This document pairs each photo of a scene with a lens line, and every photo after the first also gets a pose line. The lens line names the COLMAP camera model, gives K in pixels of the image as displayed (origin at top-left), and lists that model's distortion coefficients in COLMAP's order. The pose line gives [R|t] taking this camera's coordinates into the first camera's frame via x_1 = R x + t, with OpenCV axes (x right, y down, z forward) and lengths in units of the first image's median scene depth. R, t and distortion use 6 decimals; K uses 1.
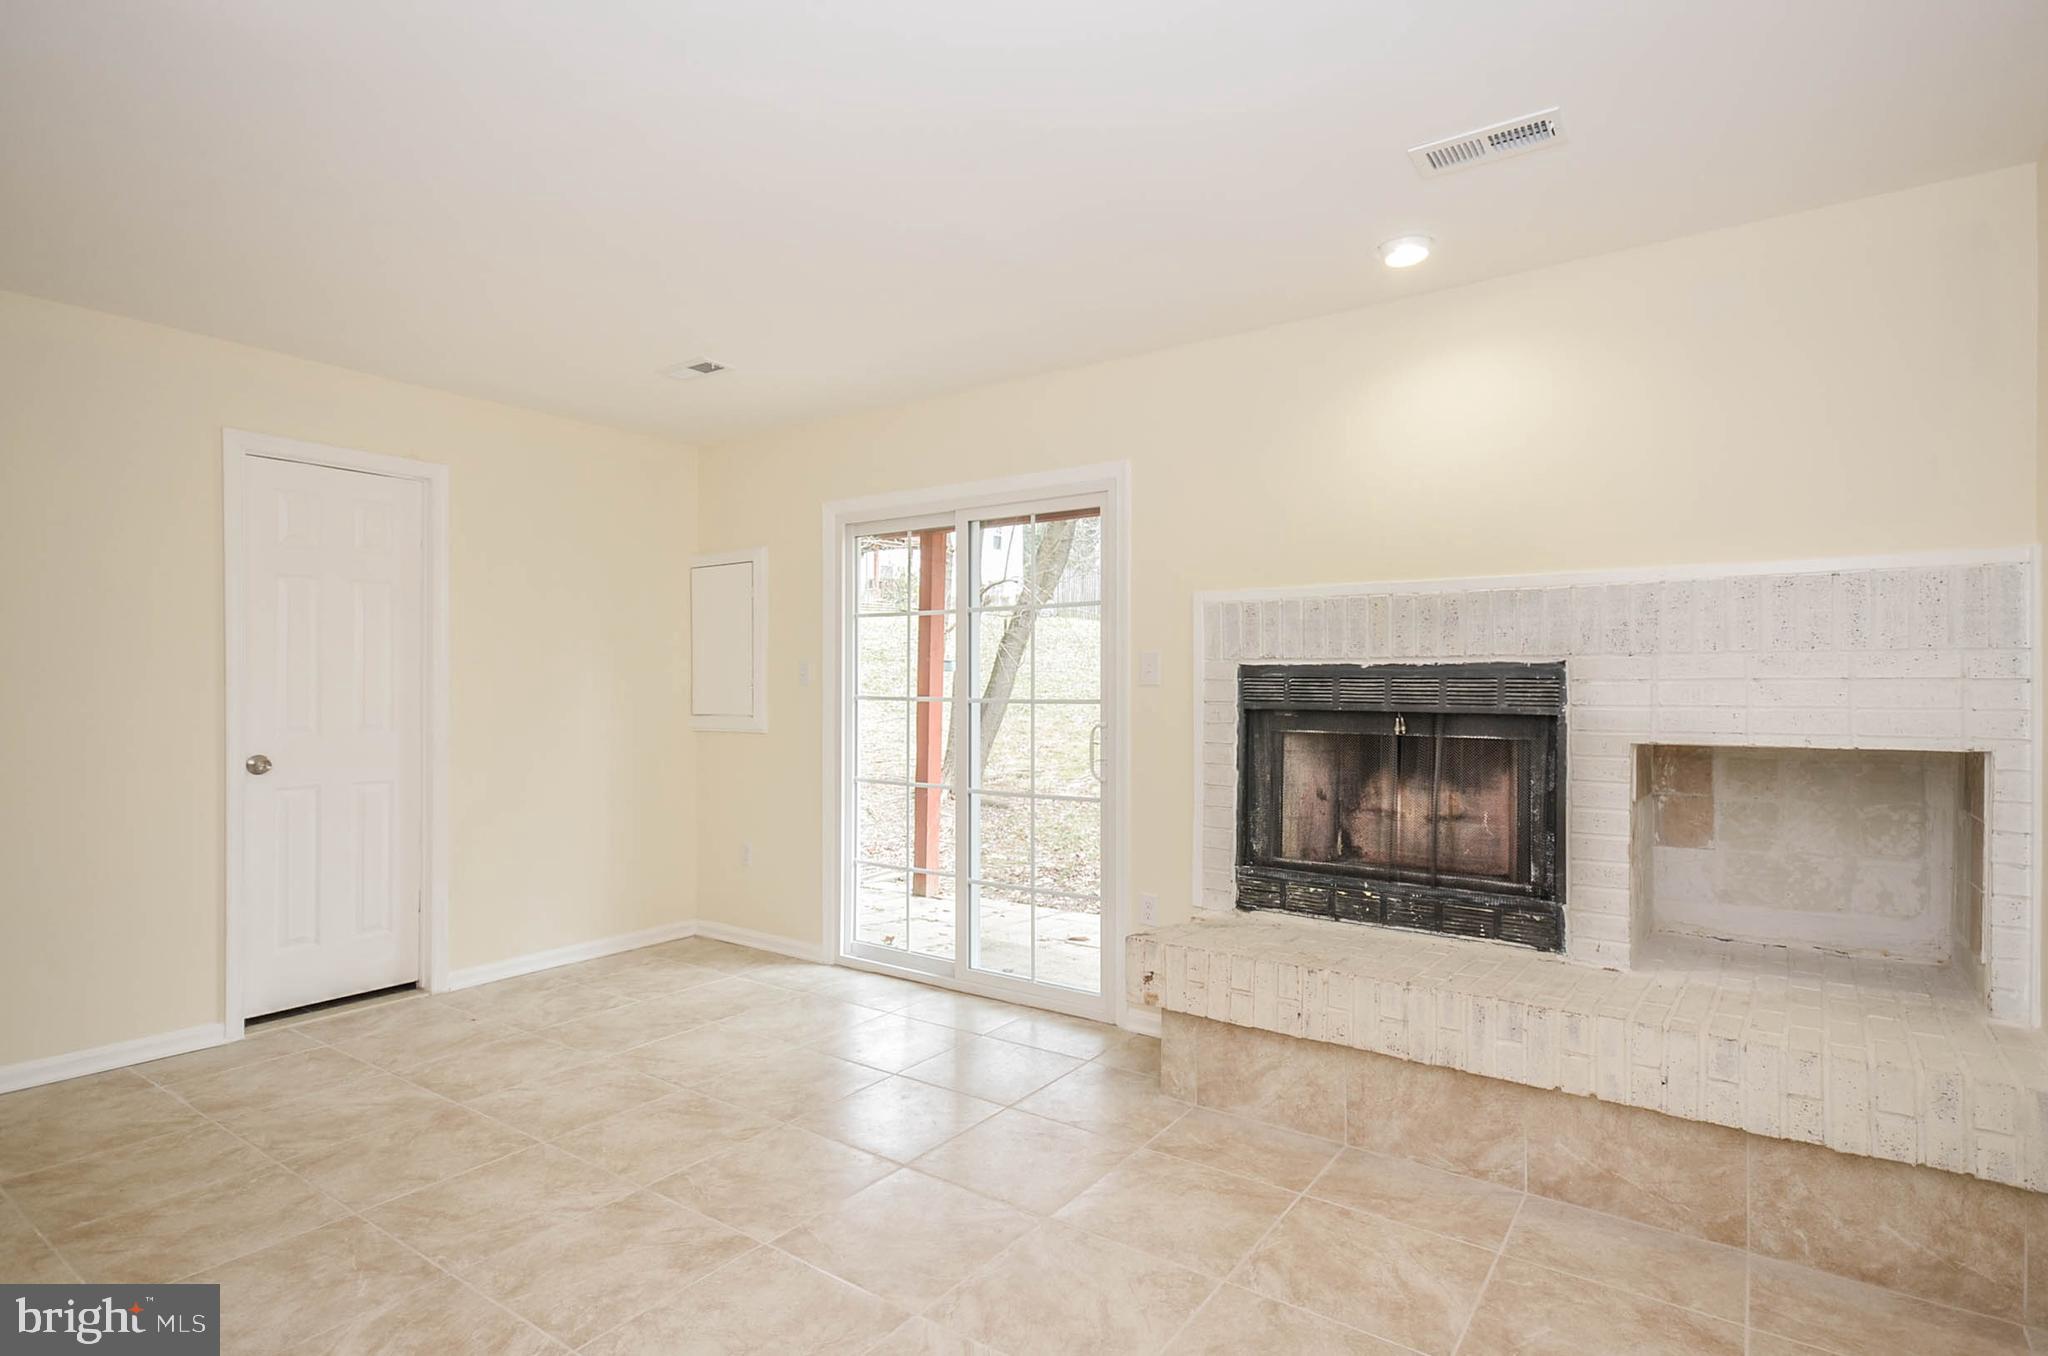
lens RADIAL K [[1015.5, 0, 1024.0], [0, 1015.5, 678.0], [0, 0, 1]] dist [0.006317, 0.001082]
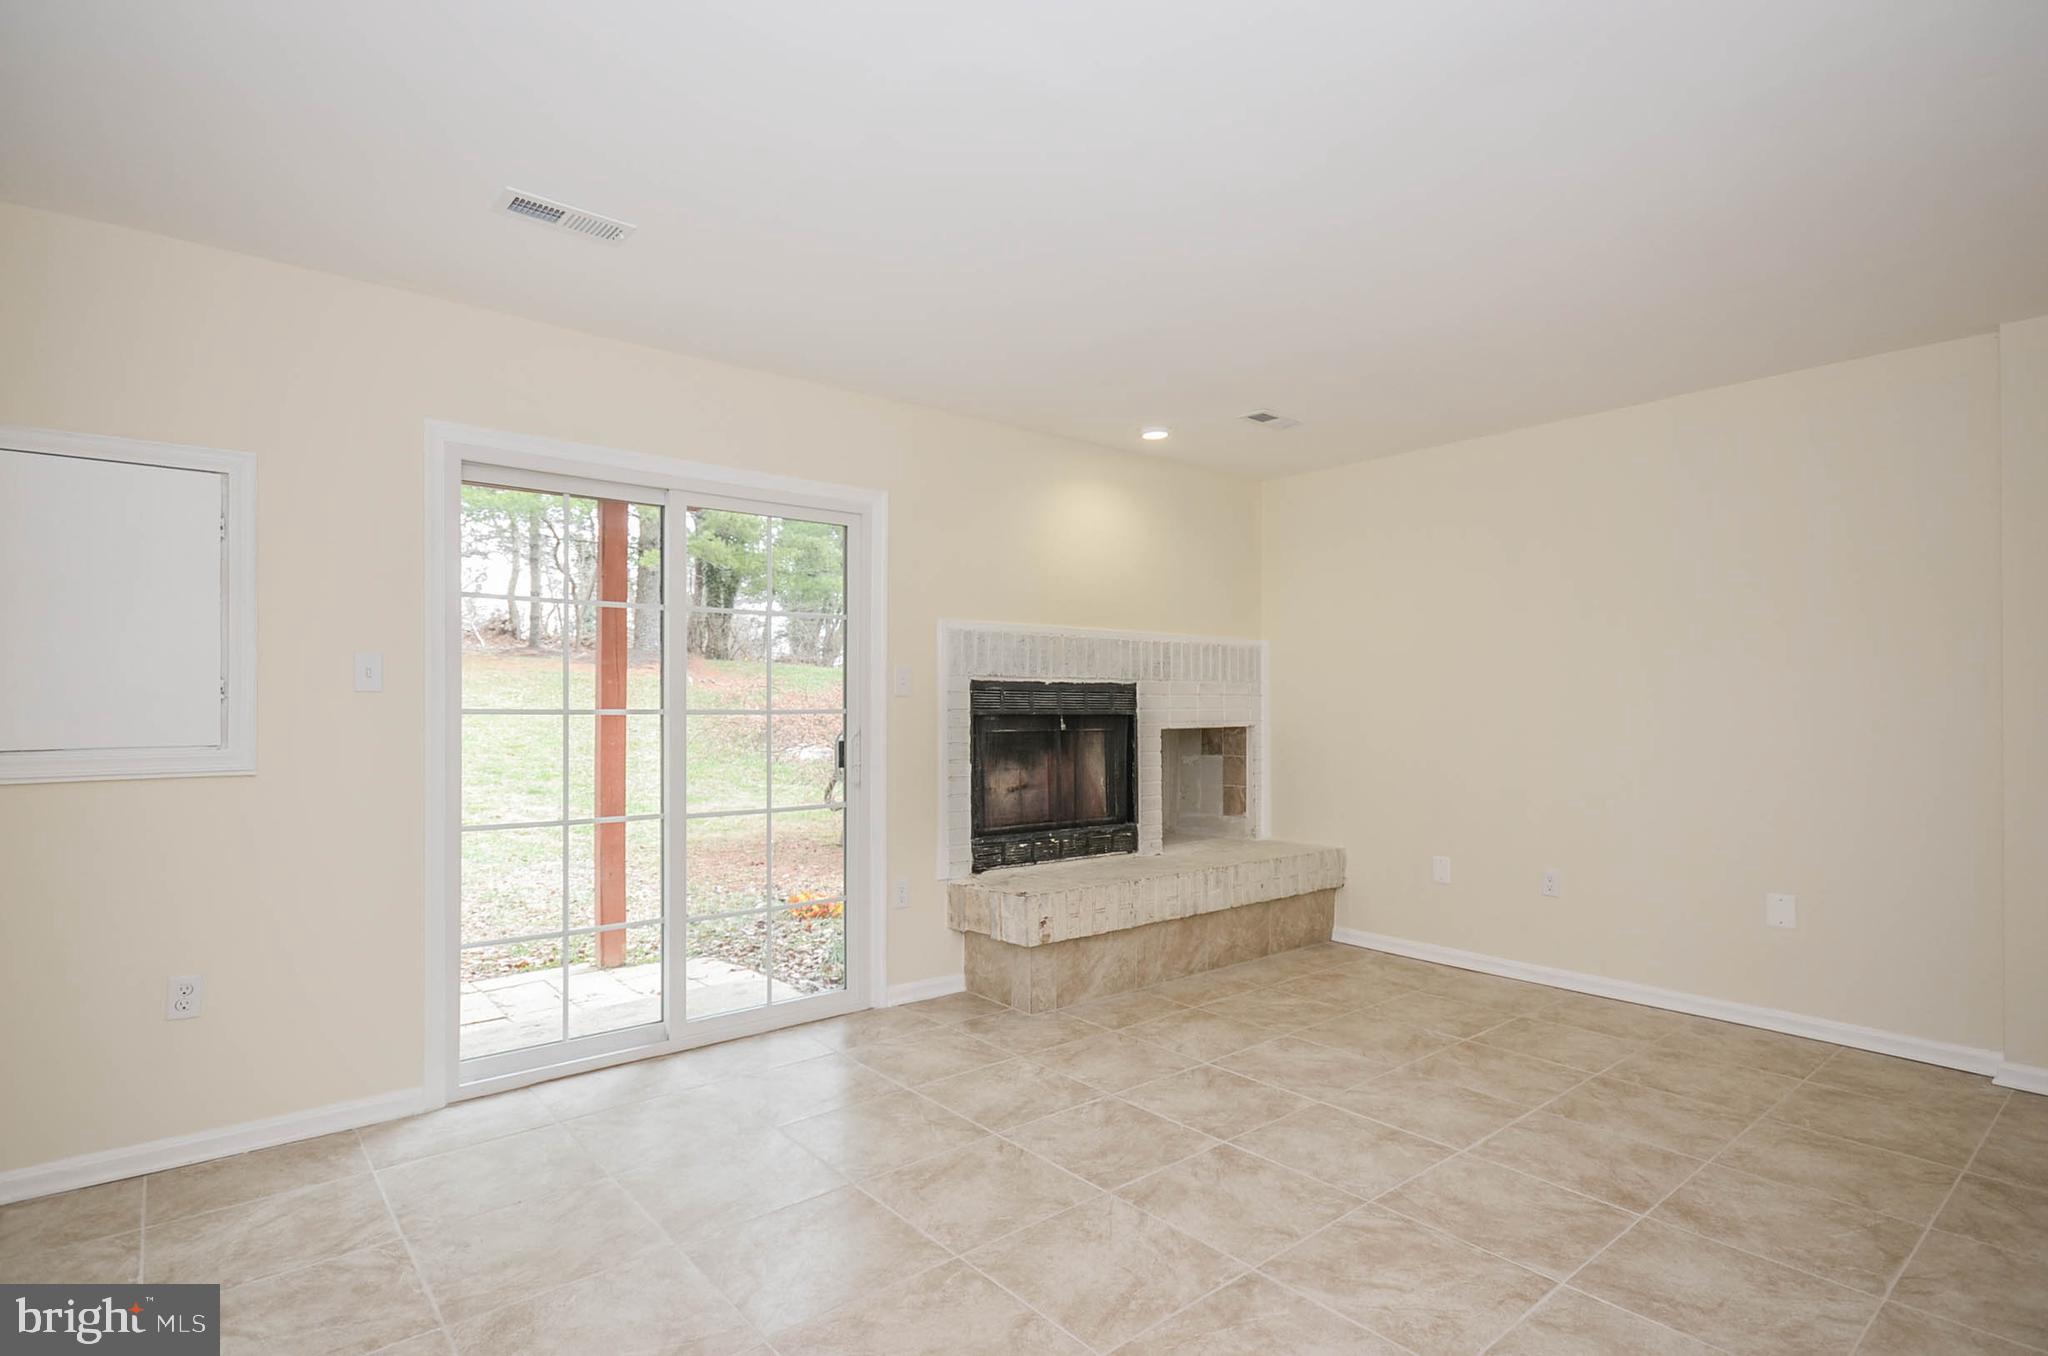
lens RADIAL K [[1048.8, 0, 1024.3], [0, 1048.8, 701.3], [0, 0, 1]] dist [0.000872, 0.000507]
pose [[0.257621, 0.001017, 0.966246, -1.181066], [-0.006307, 0.999980, 0.000629, 0.014065], [-0.966226, -0.006256, 0.257622, 0.691412]]
